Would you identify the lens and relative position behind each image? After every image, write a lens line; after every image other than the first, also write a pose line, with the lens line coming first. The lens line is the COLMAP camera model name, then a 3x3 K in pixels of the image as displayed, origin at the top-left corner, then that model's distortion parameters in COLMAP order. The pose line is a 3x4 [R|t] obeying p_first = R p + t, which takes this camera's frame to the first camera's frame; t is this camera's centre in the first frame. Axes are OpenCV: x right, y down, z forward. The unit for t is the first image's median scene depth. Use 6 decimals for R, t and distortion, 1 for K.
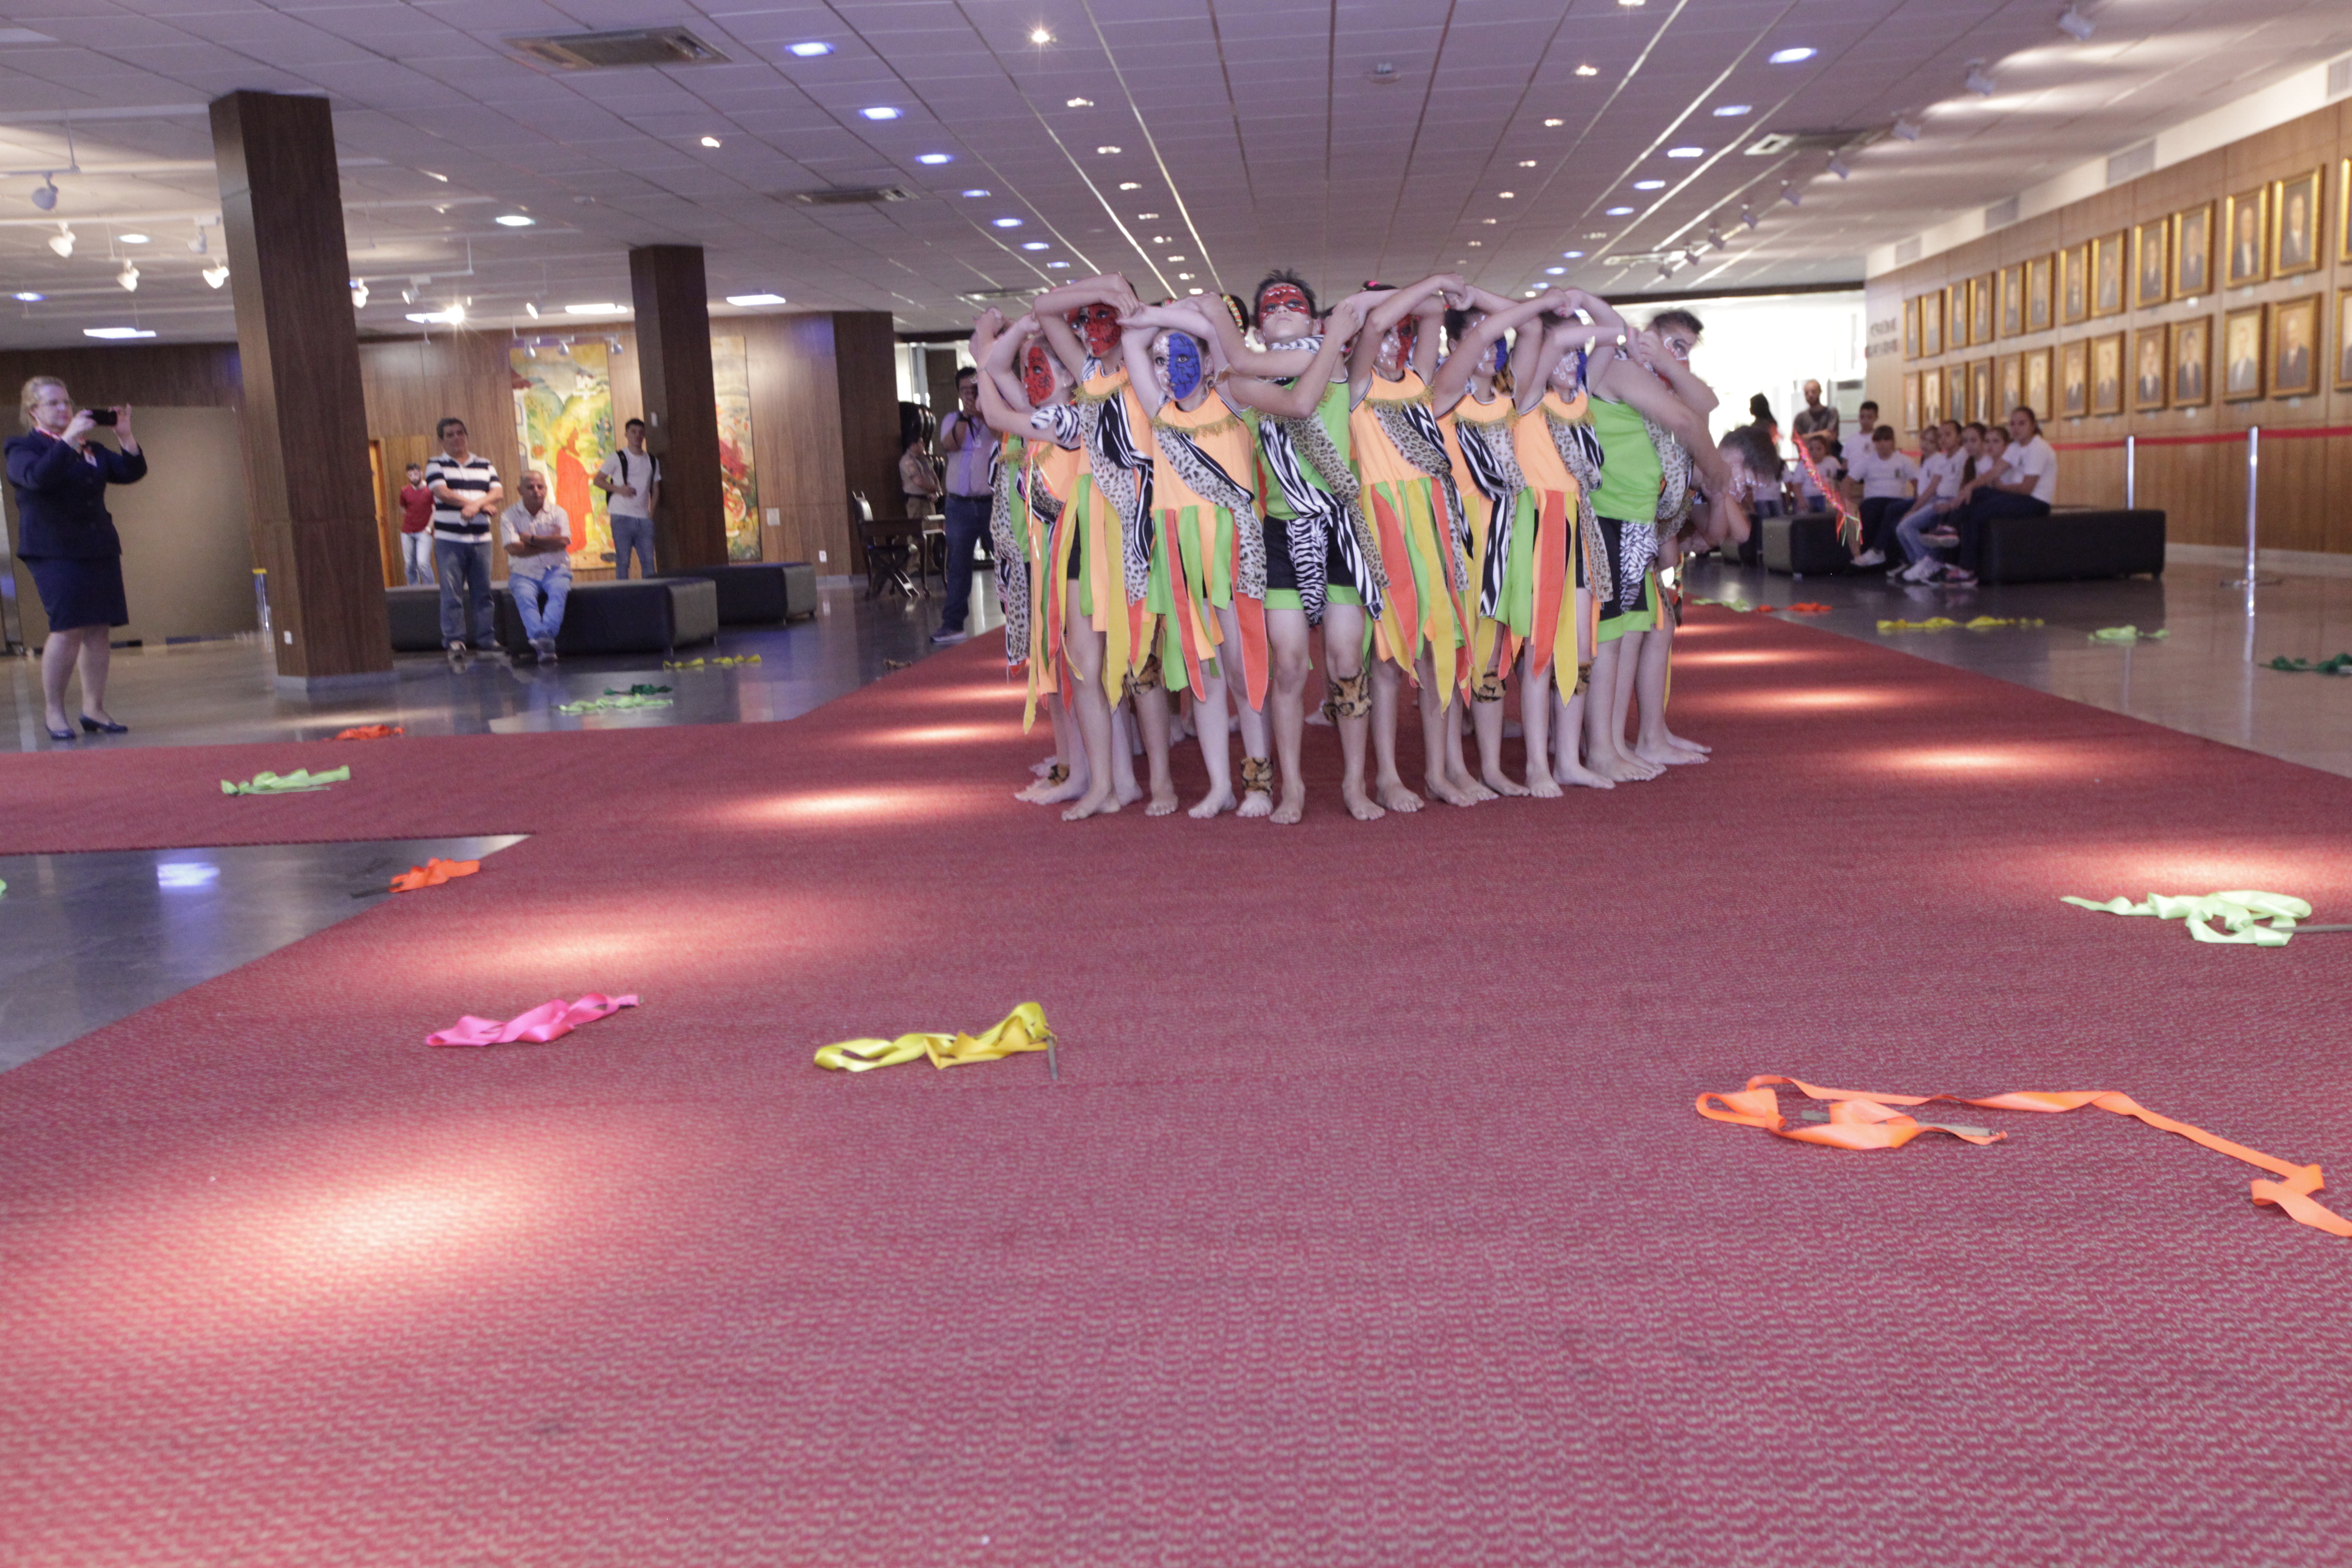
lens RADIAL K [[2158.4, 0, 1193.8], [0, 2158.4, 783.2], [0, 0, 1]] dist [0.021138, 0.094254]
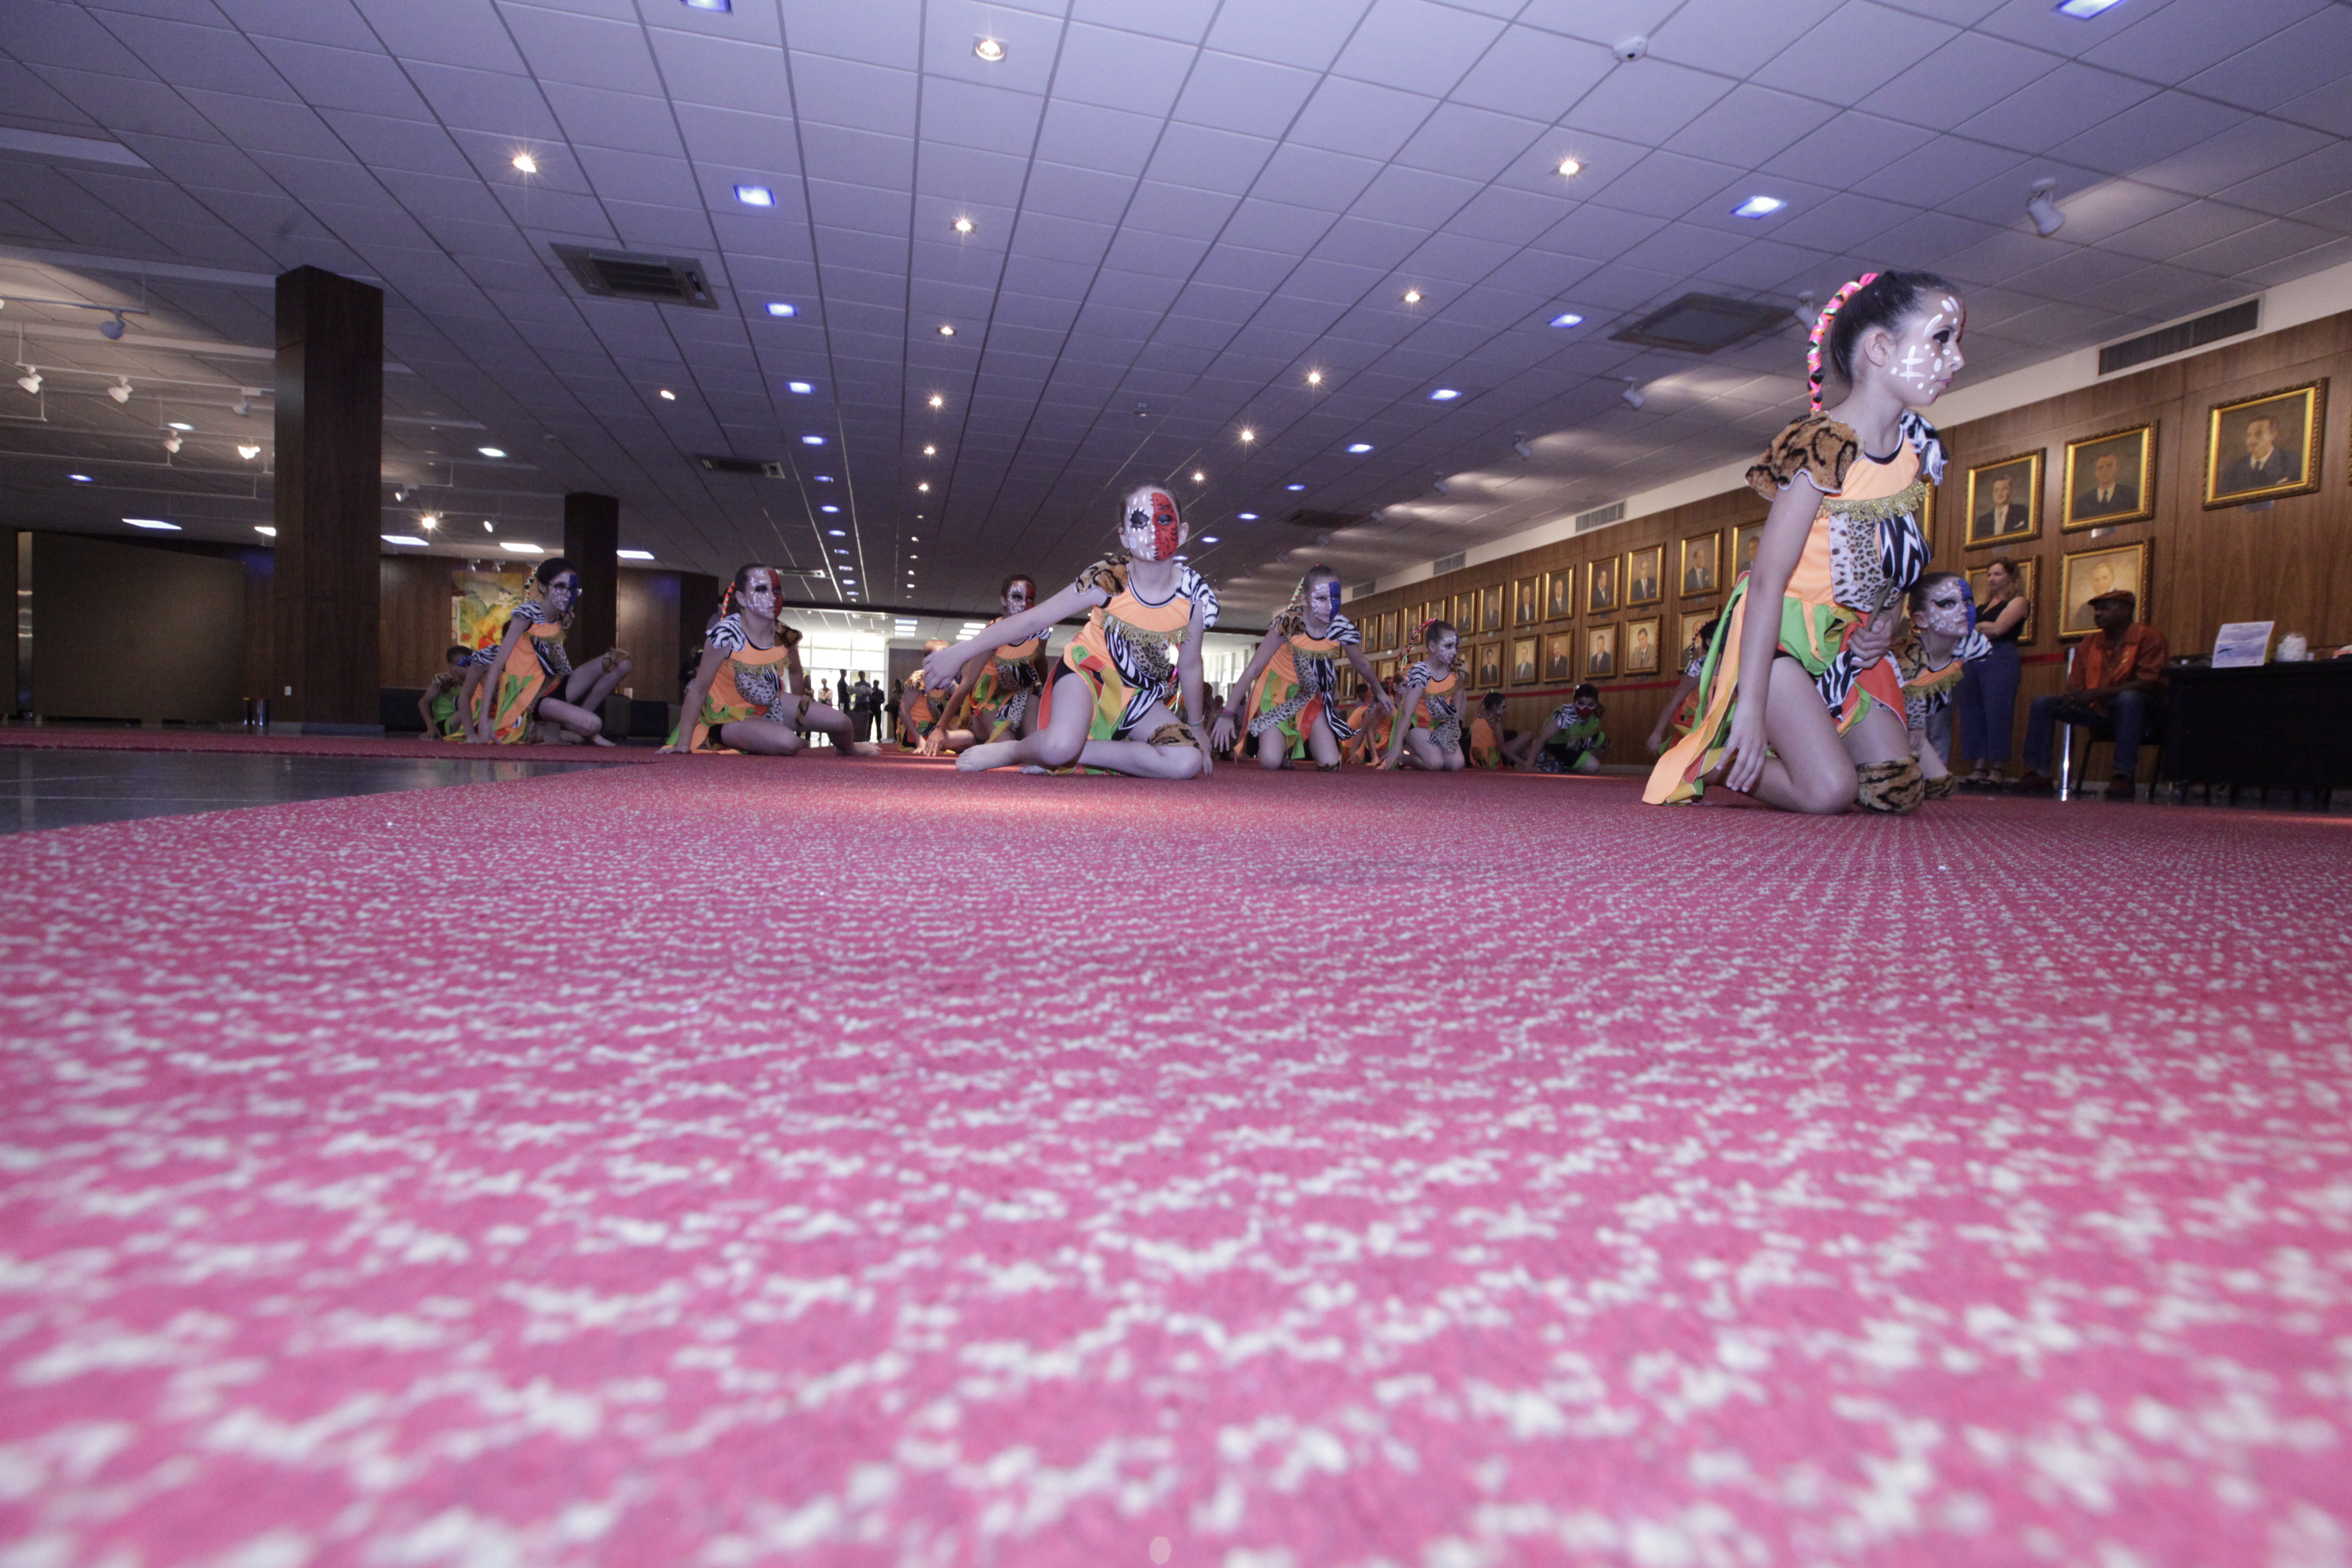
lens RADIAL K [[1096.4, 0, 1185.3], [0, 1096.4, 795.7], [0, 0, 1]] dist [-0.039264, 0.012918]
pose [[0.943844, 0.067390, 0.323445, -0.128070], [-0.035634, 0.994030, -0.103122, 0.039120], [-0.328463, 0.085805, 0.940611, 0.259205]]
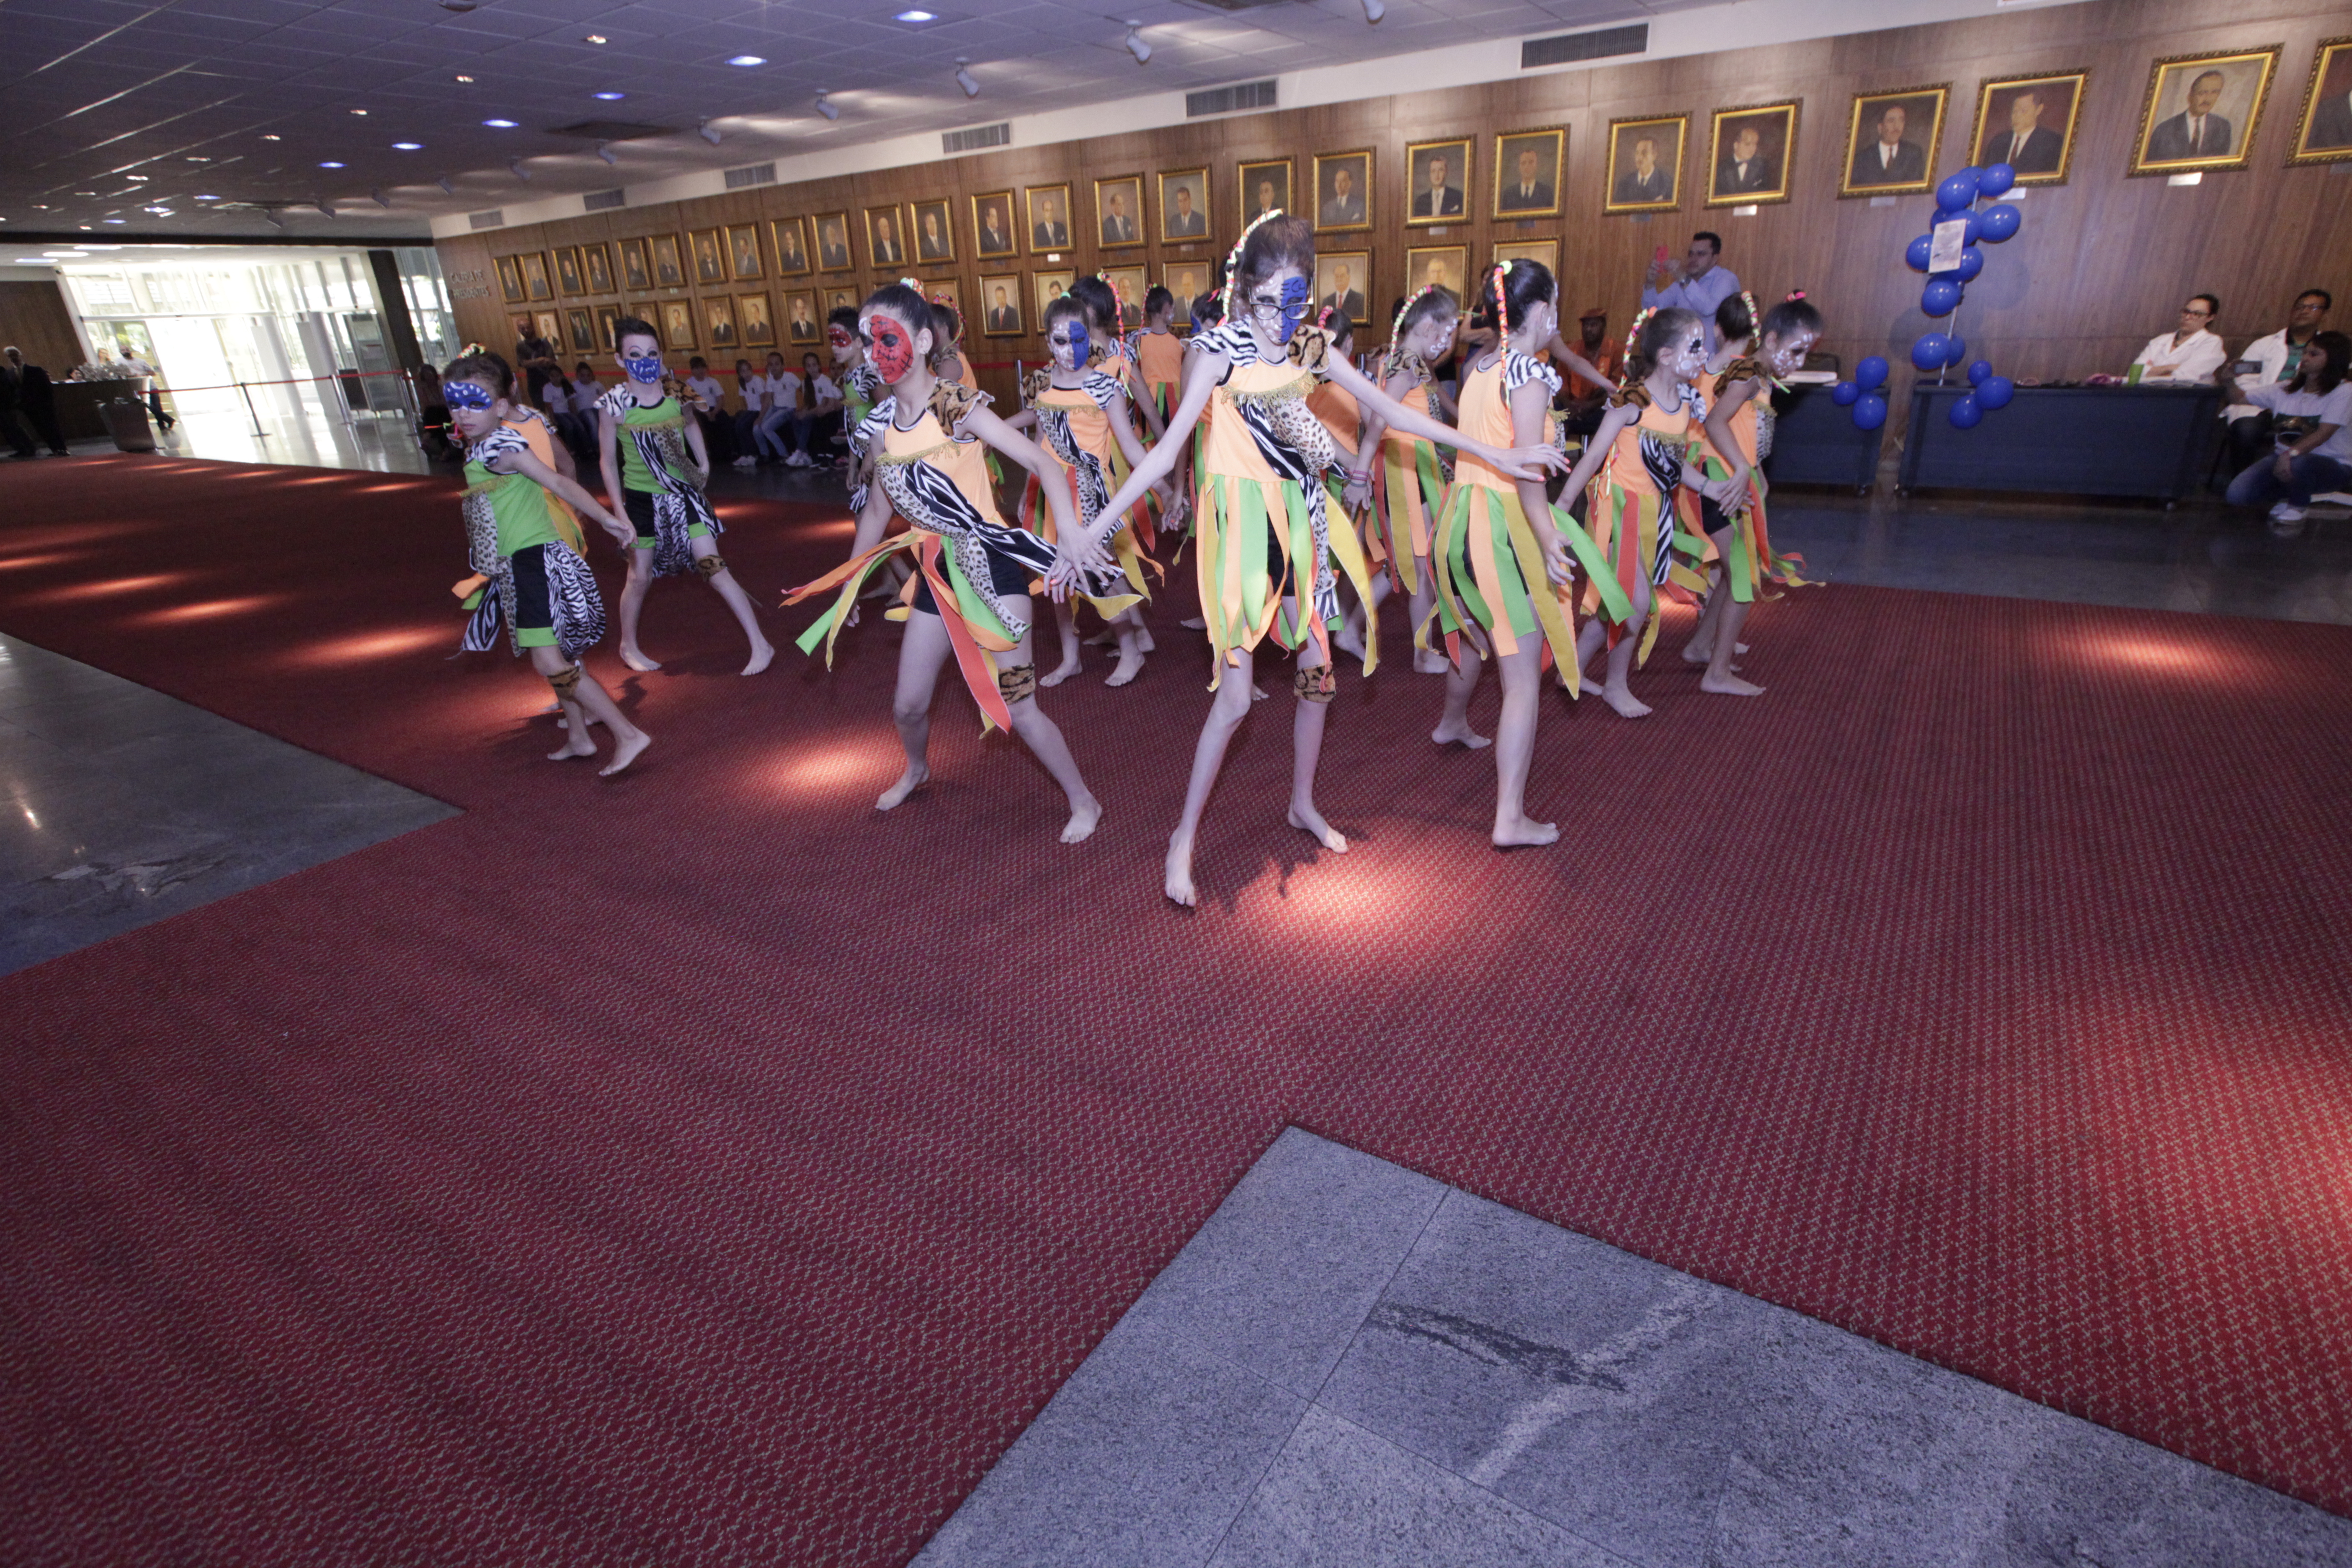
lens RADIAL K [[1181.8, 0, 1127.5], [0, 1181.8, 782.7], [0, 0, 1]] dist [-0.038785, 0.019284]
pose [[0.504995, -0.302752, 0.808283, -0.324893], [0.134766, 0.952636, 0.272623, -0.092520], [-0.852536, -0.028745, 0.521877, 0.467878]]
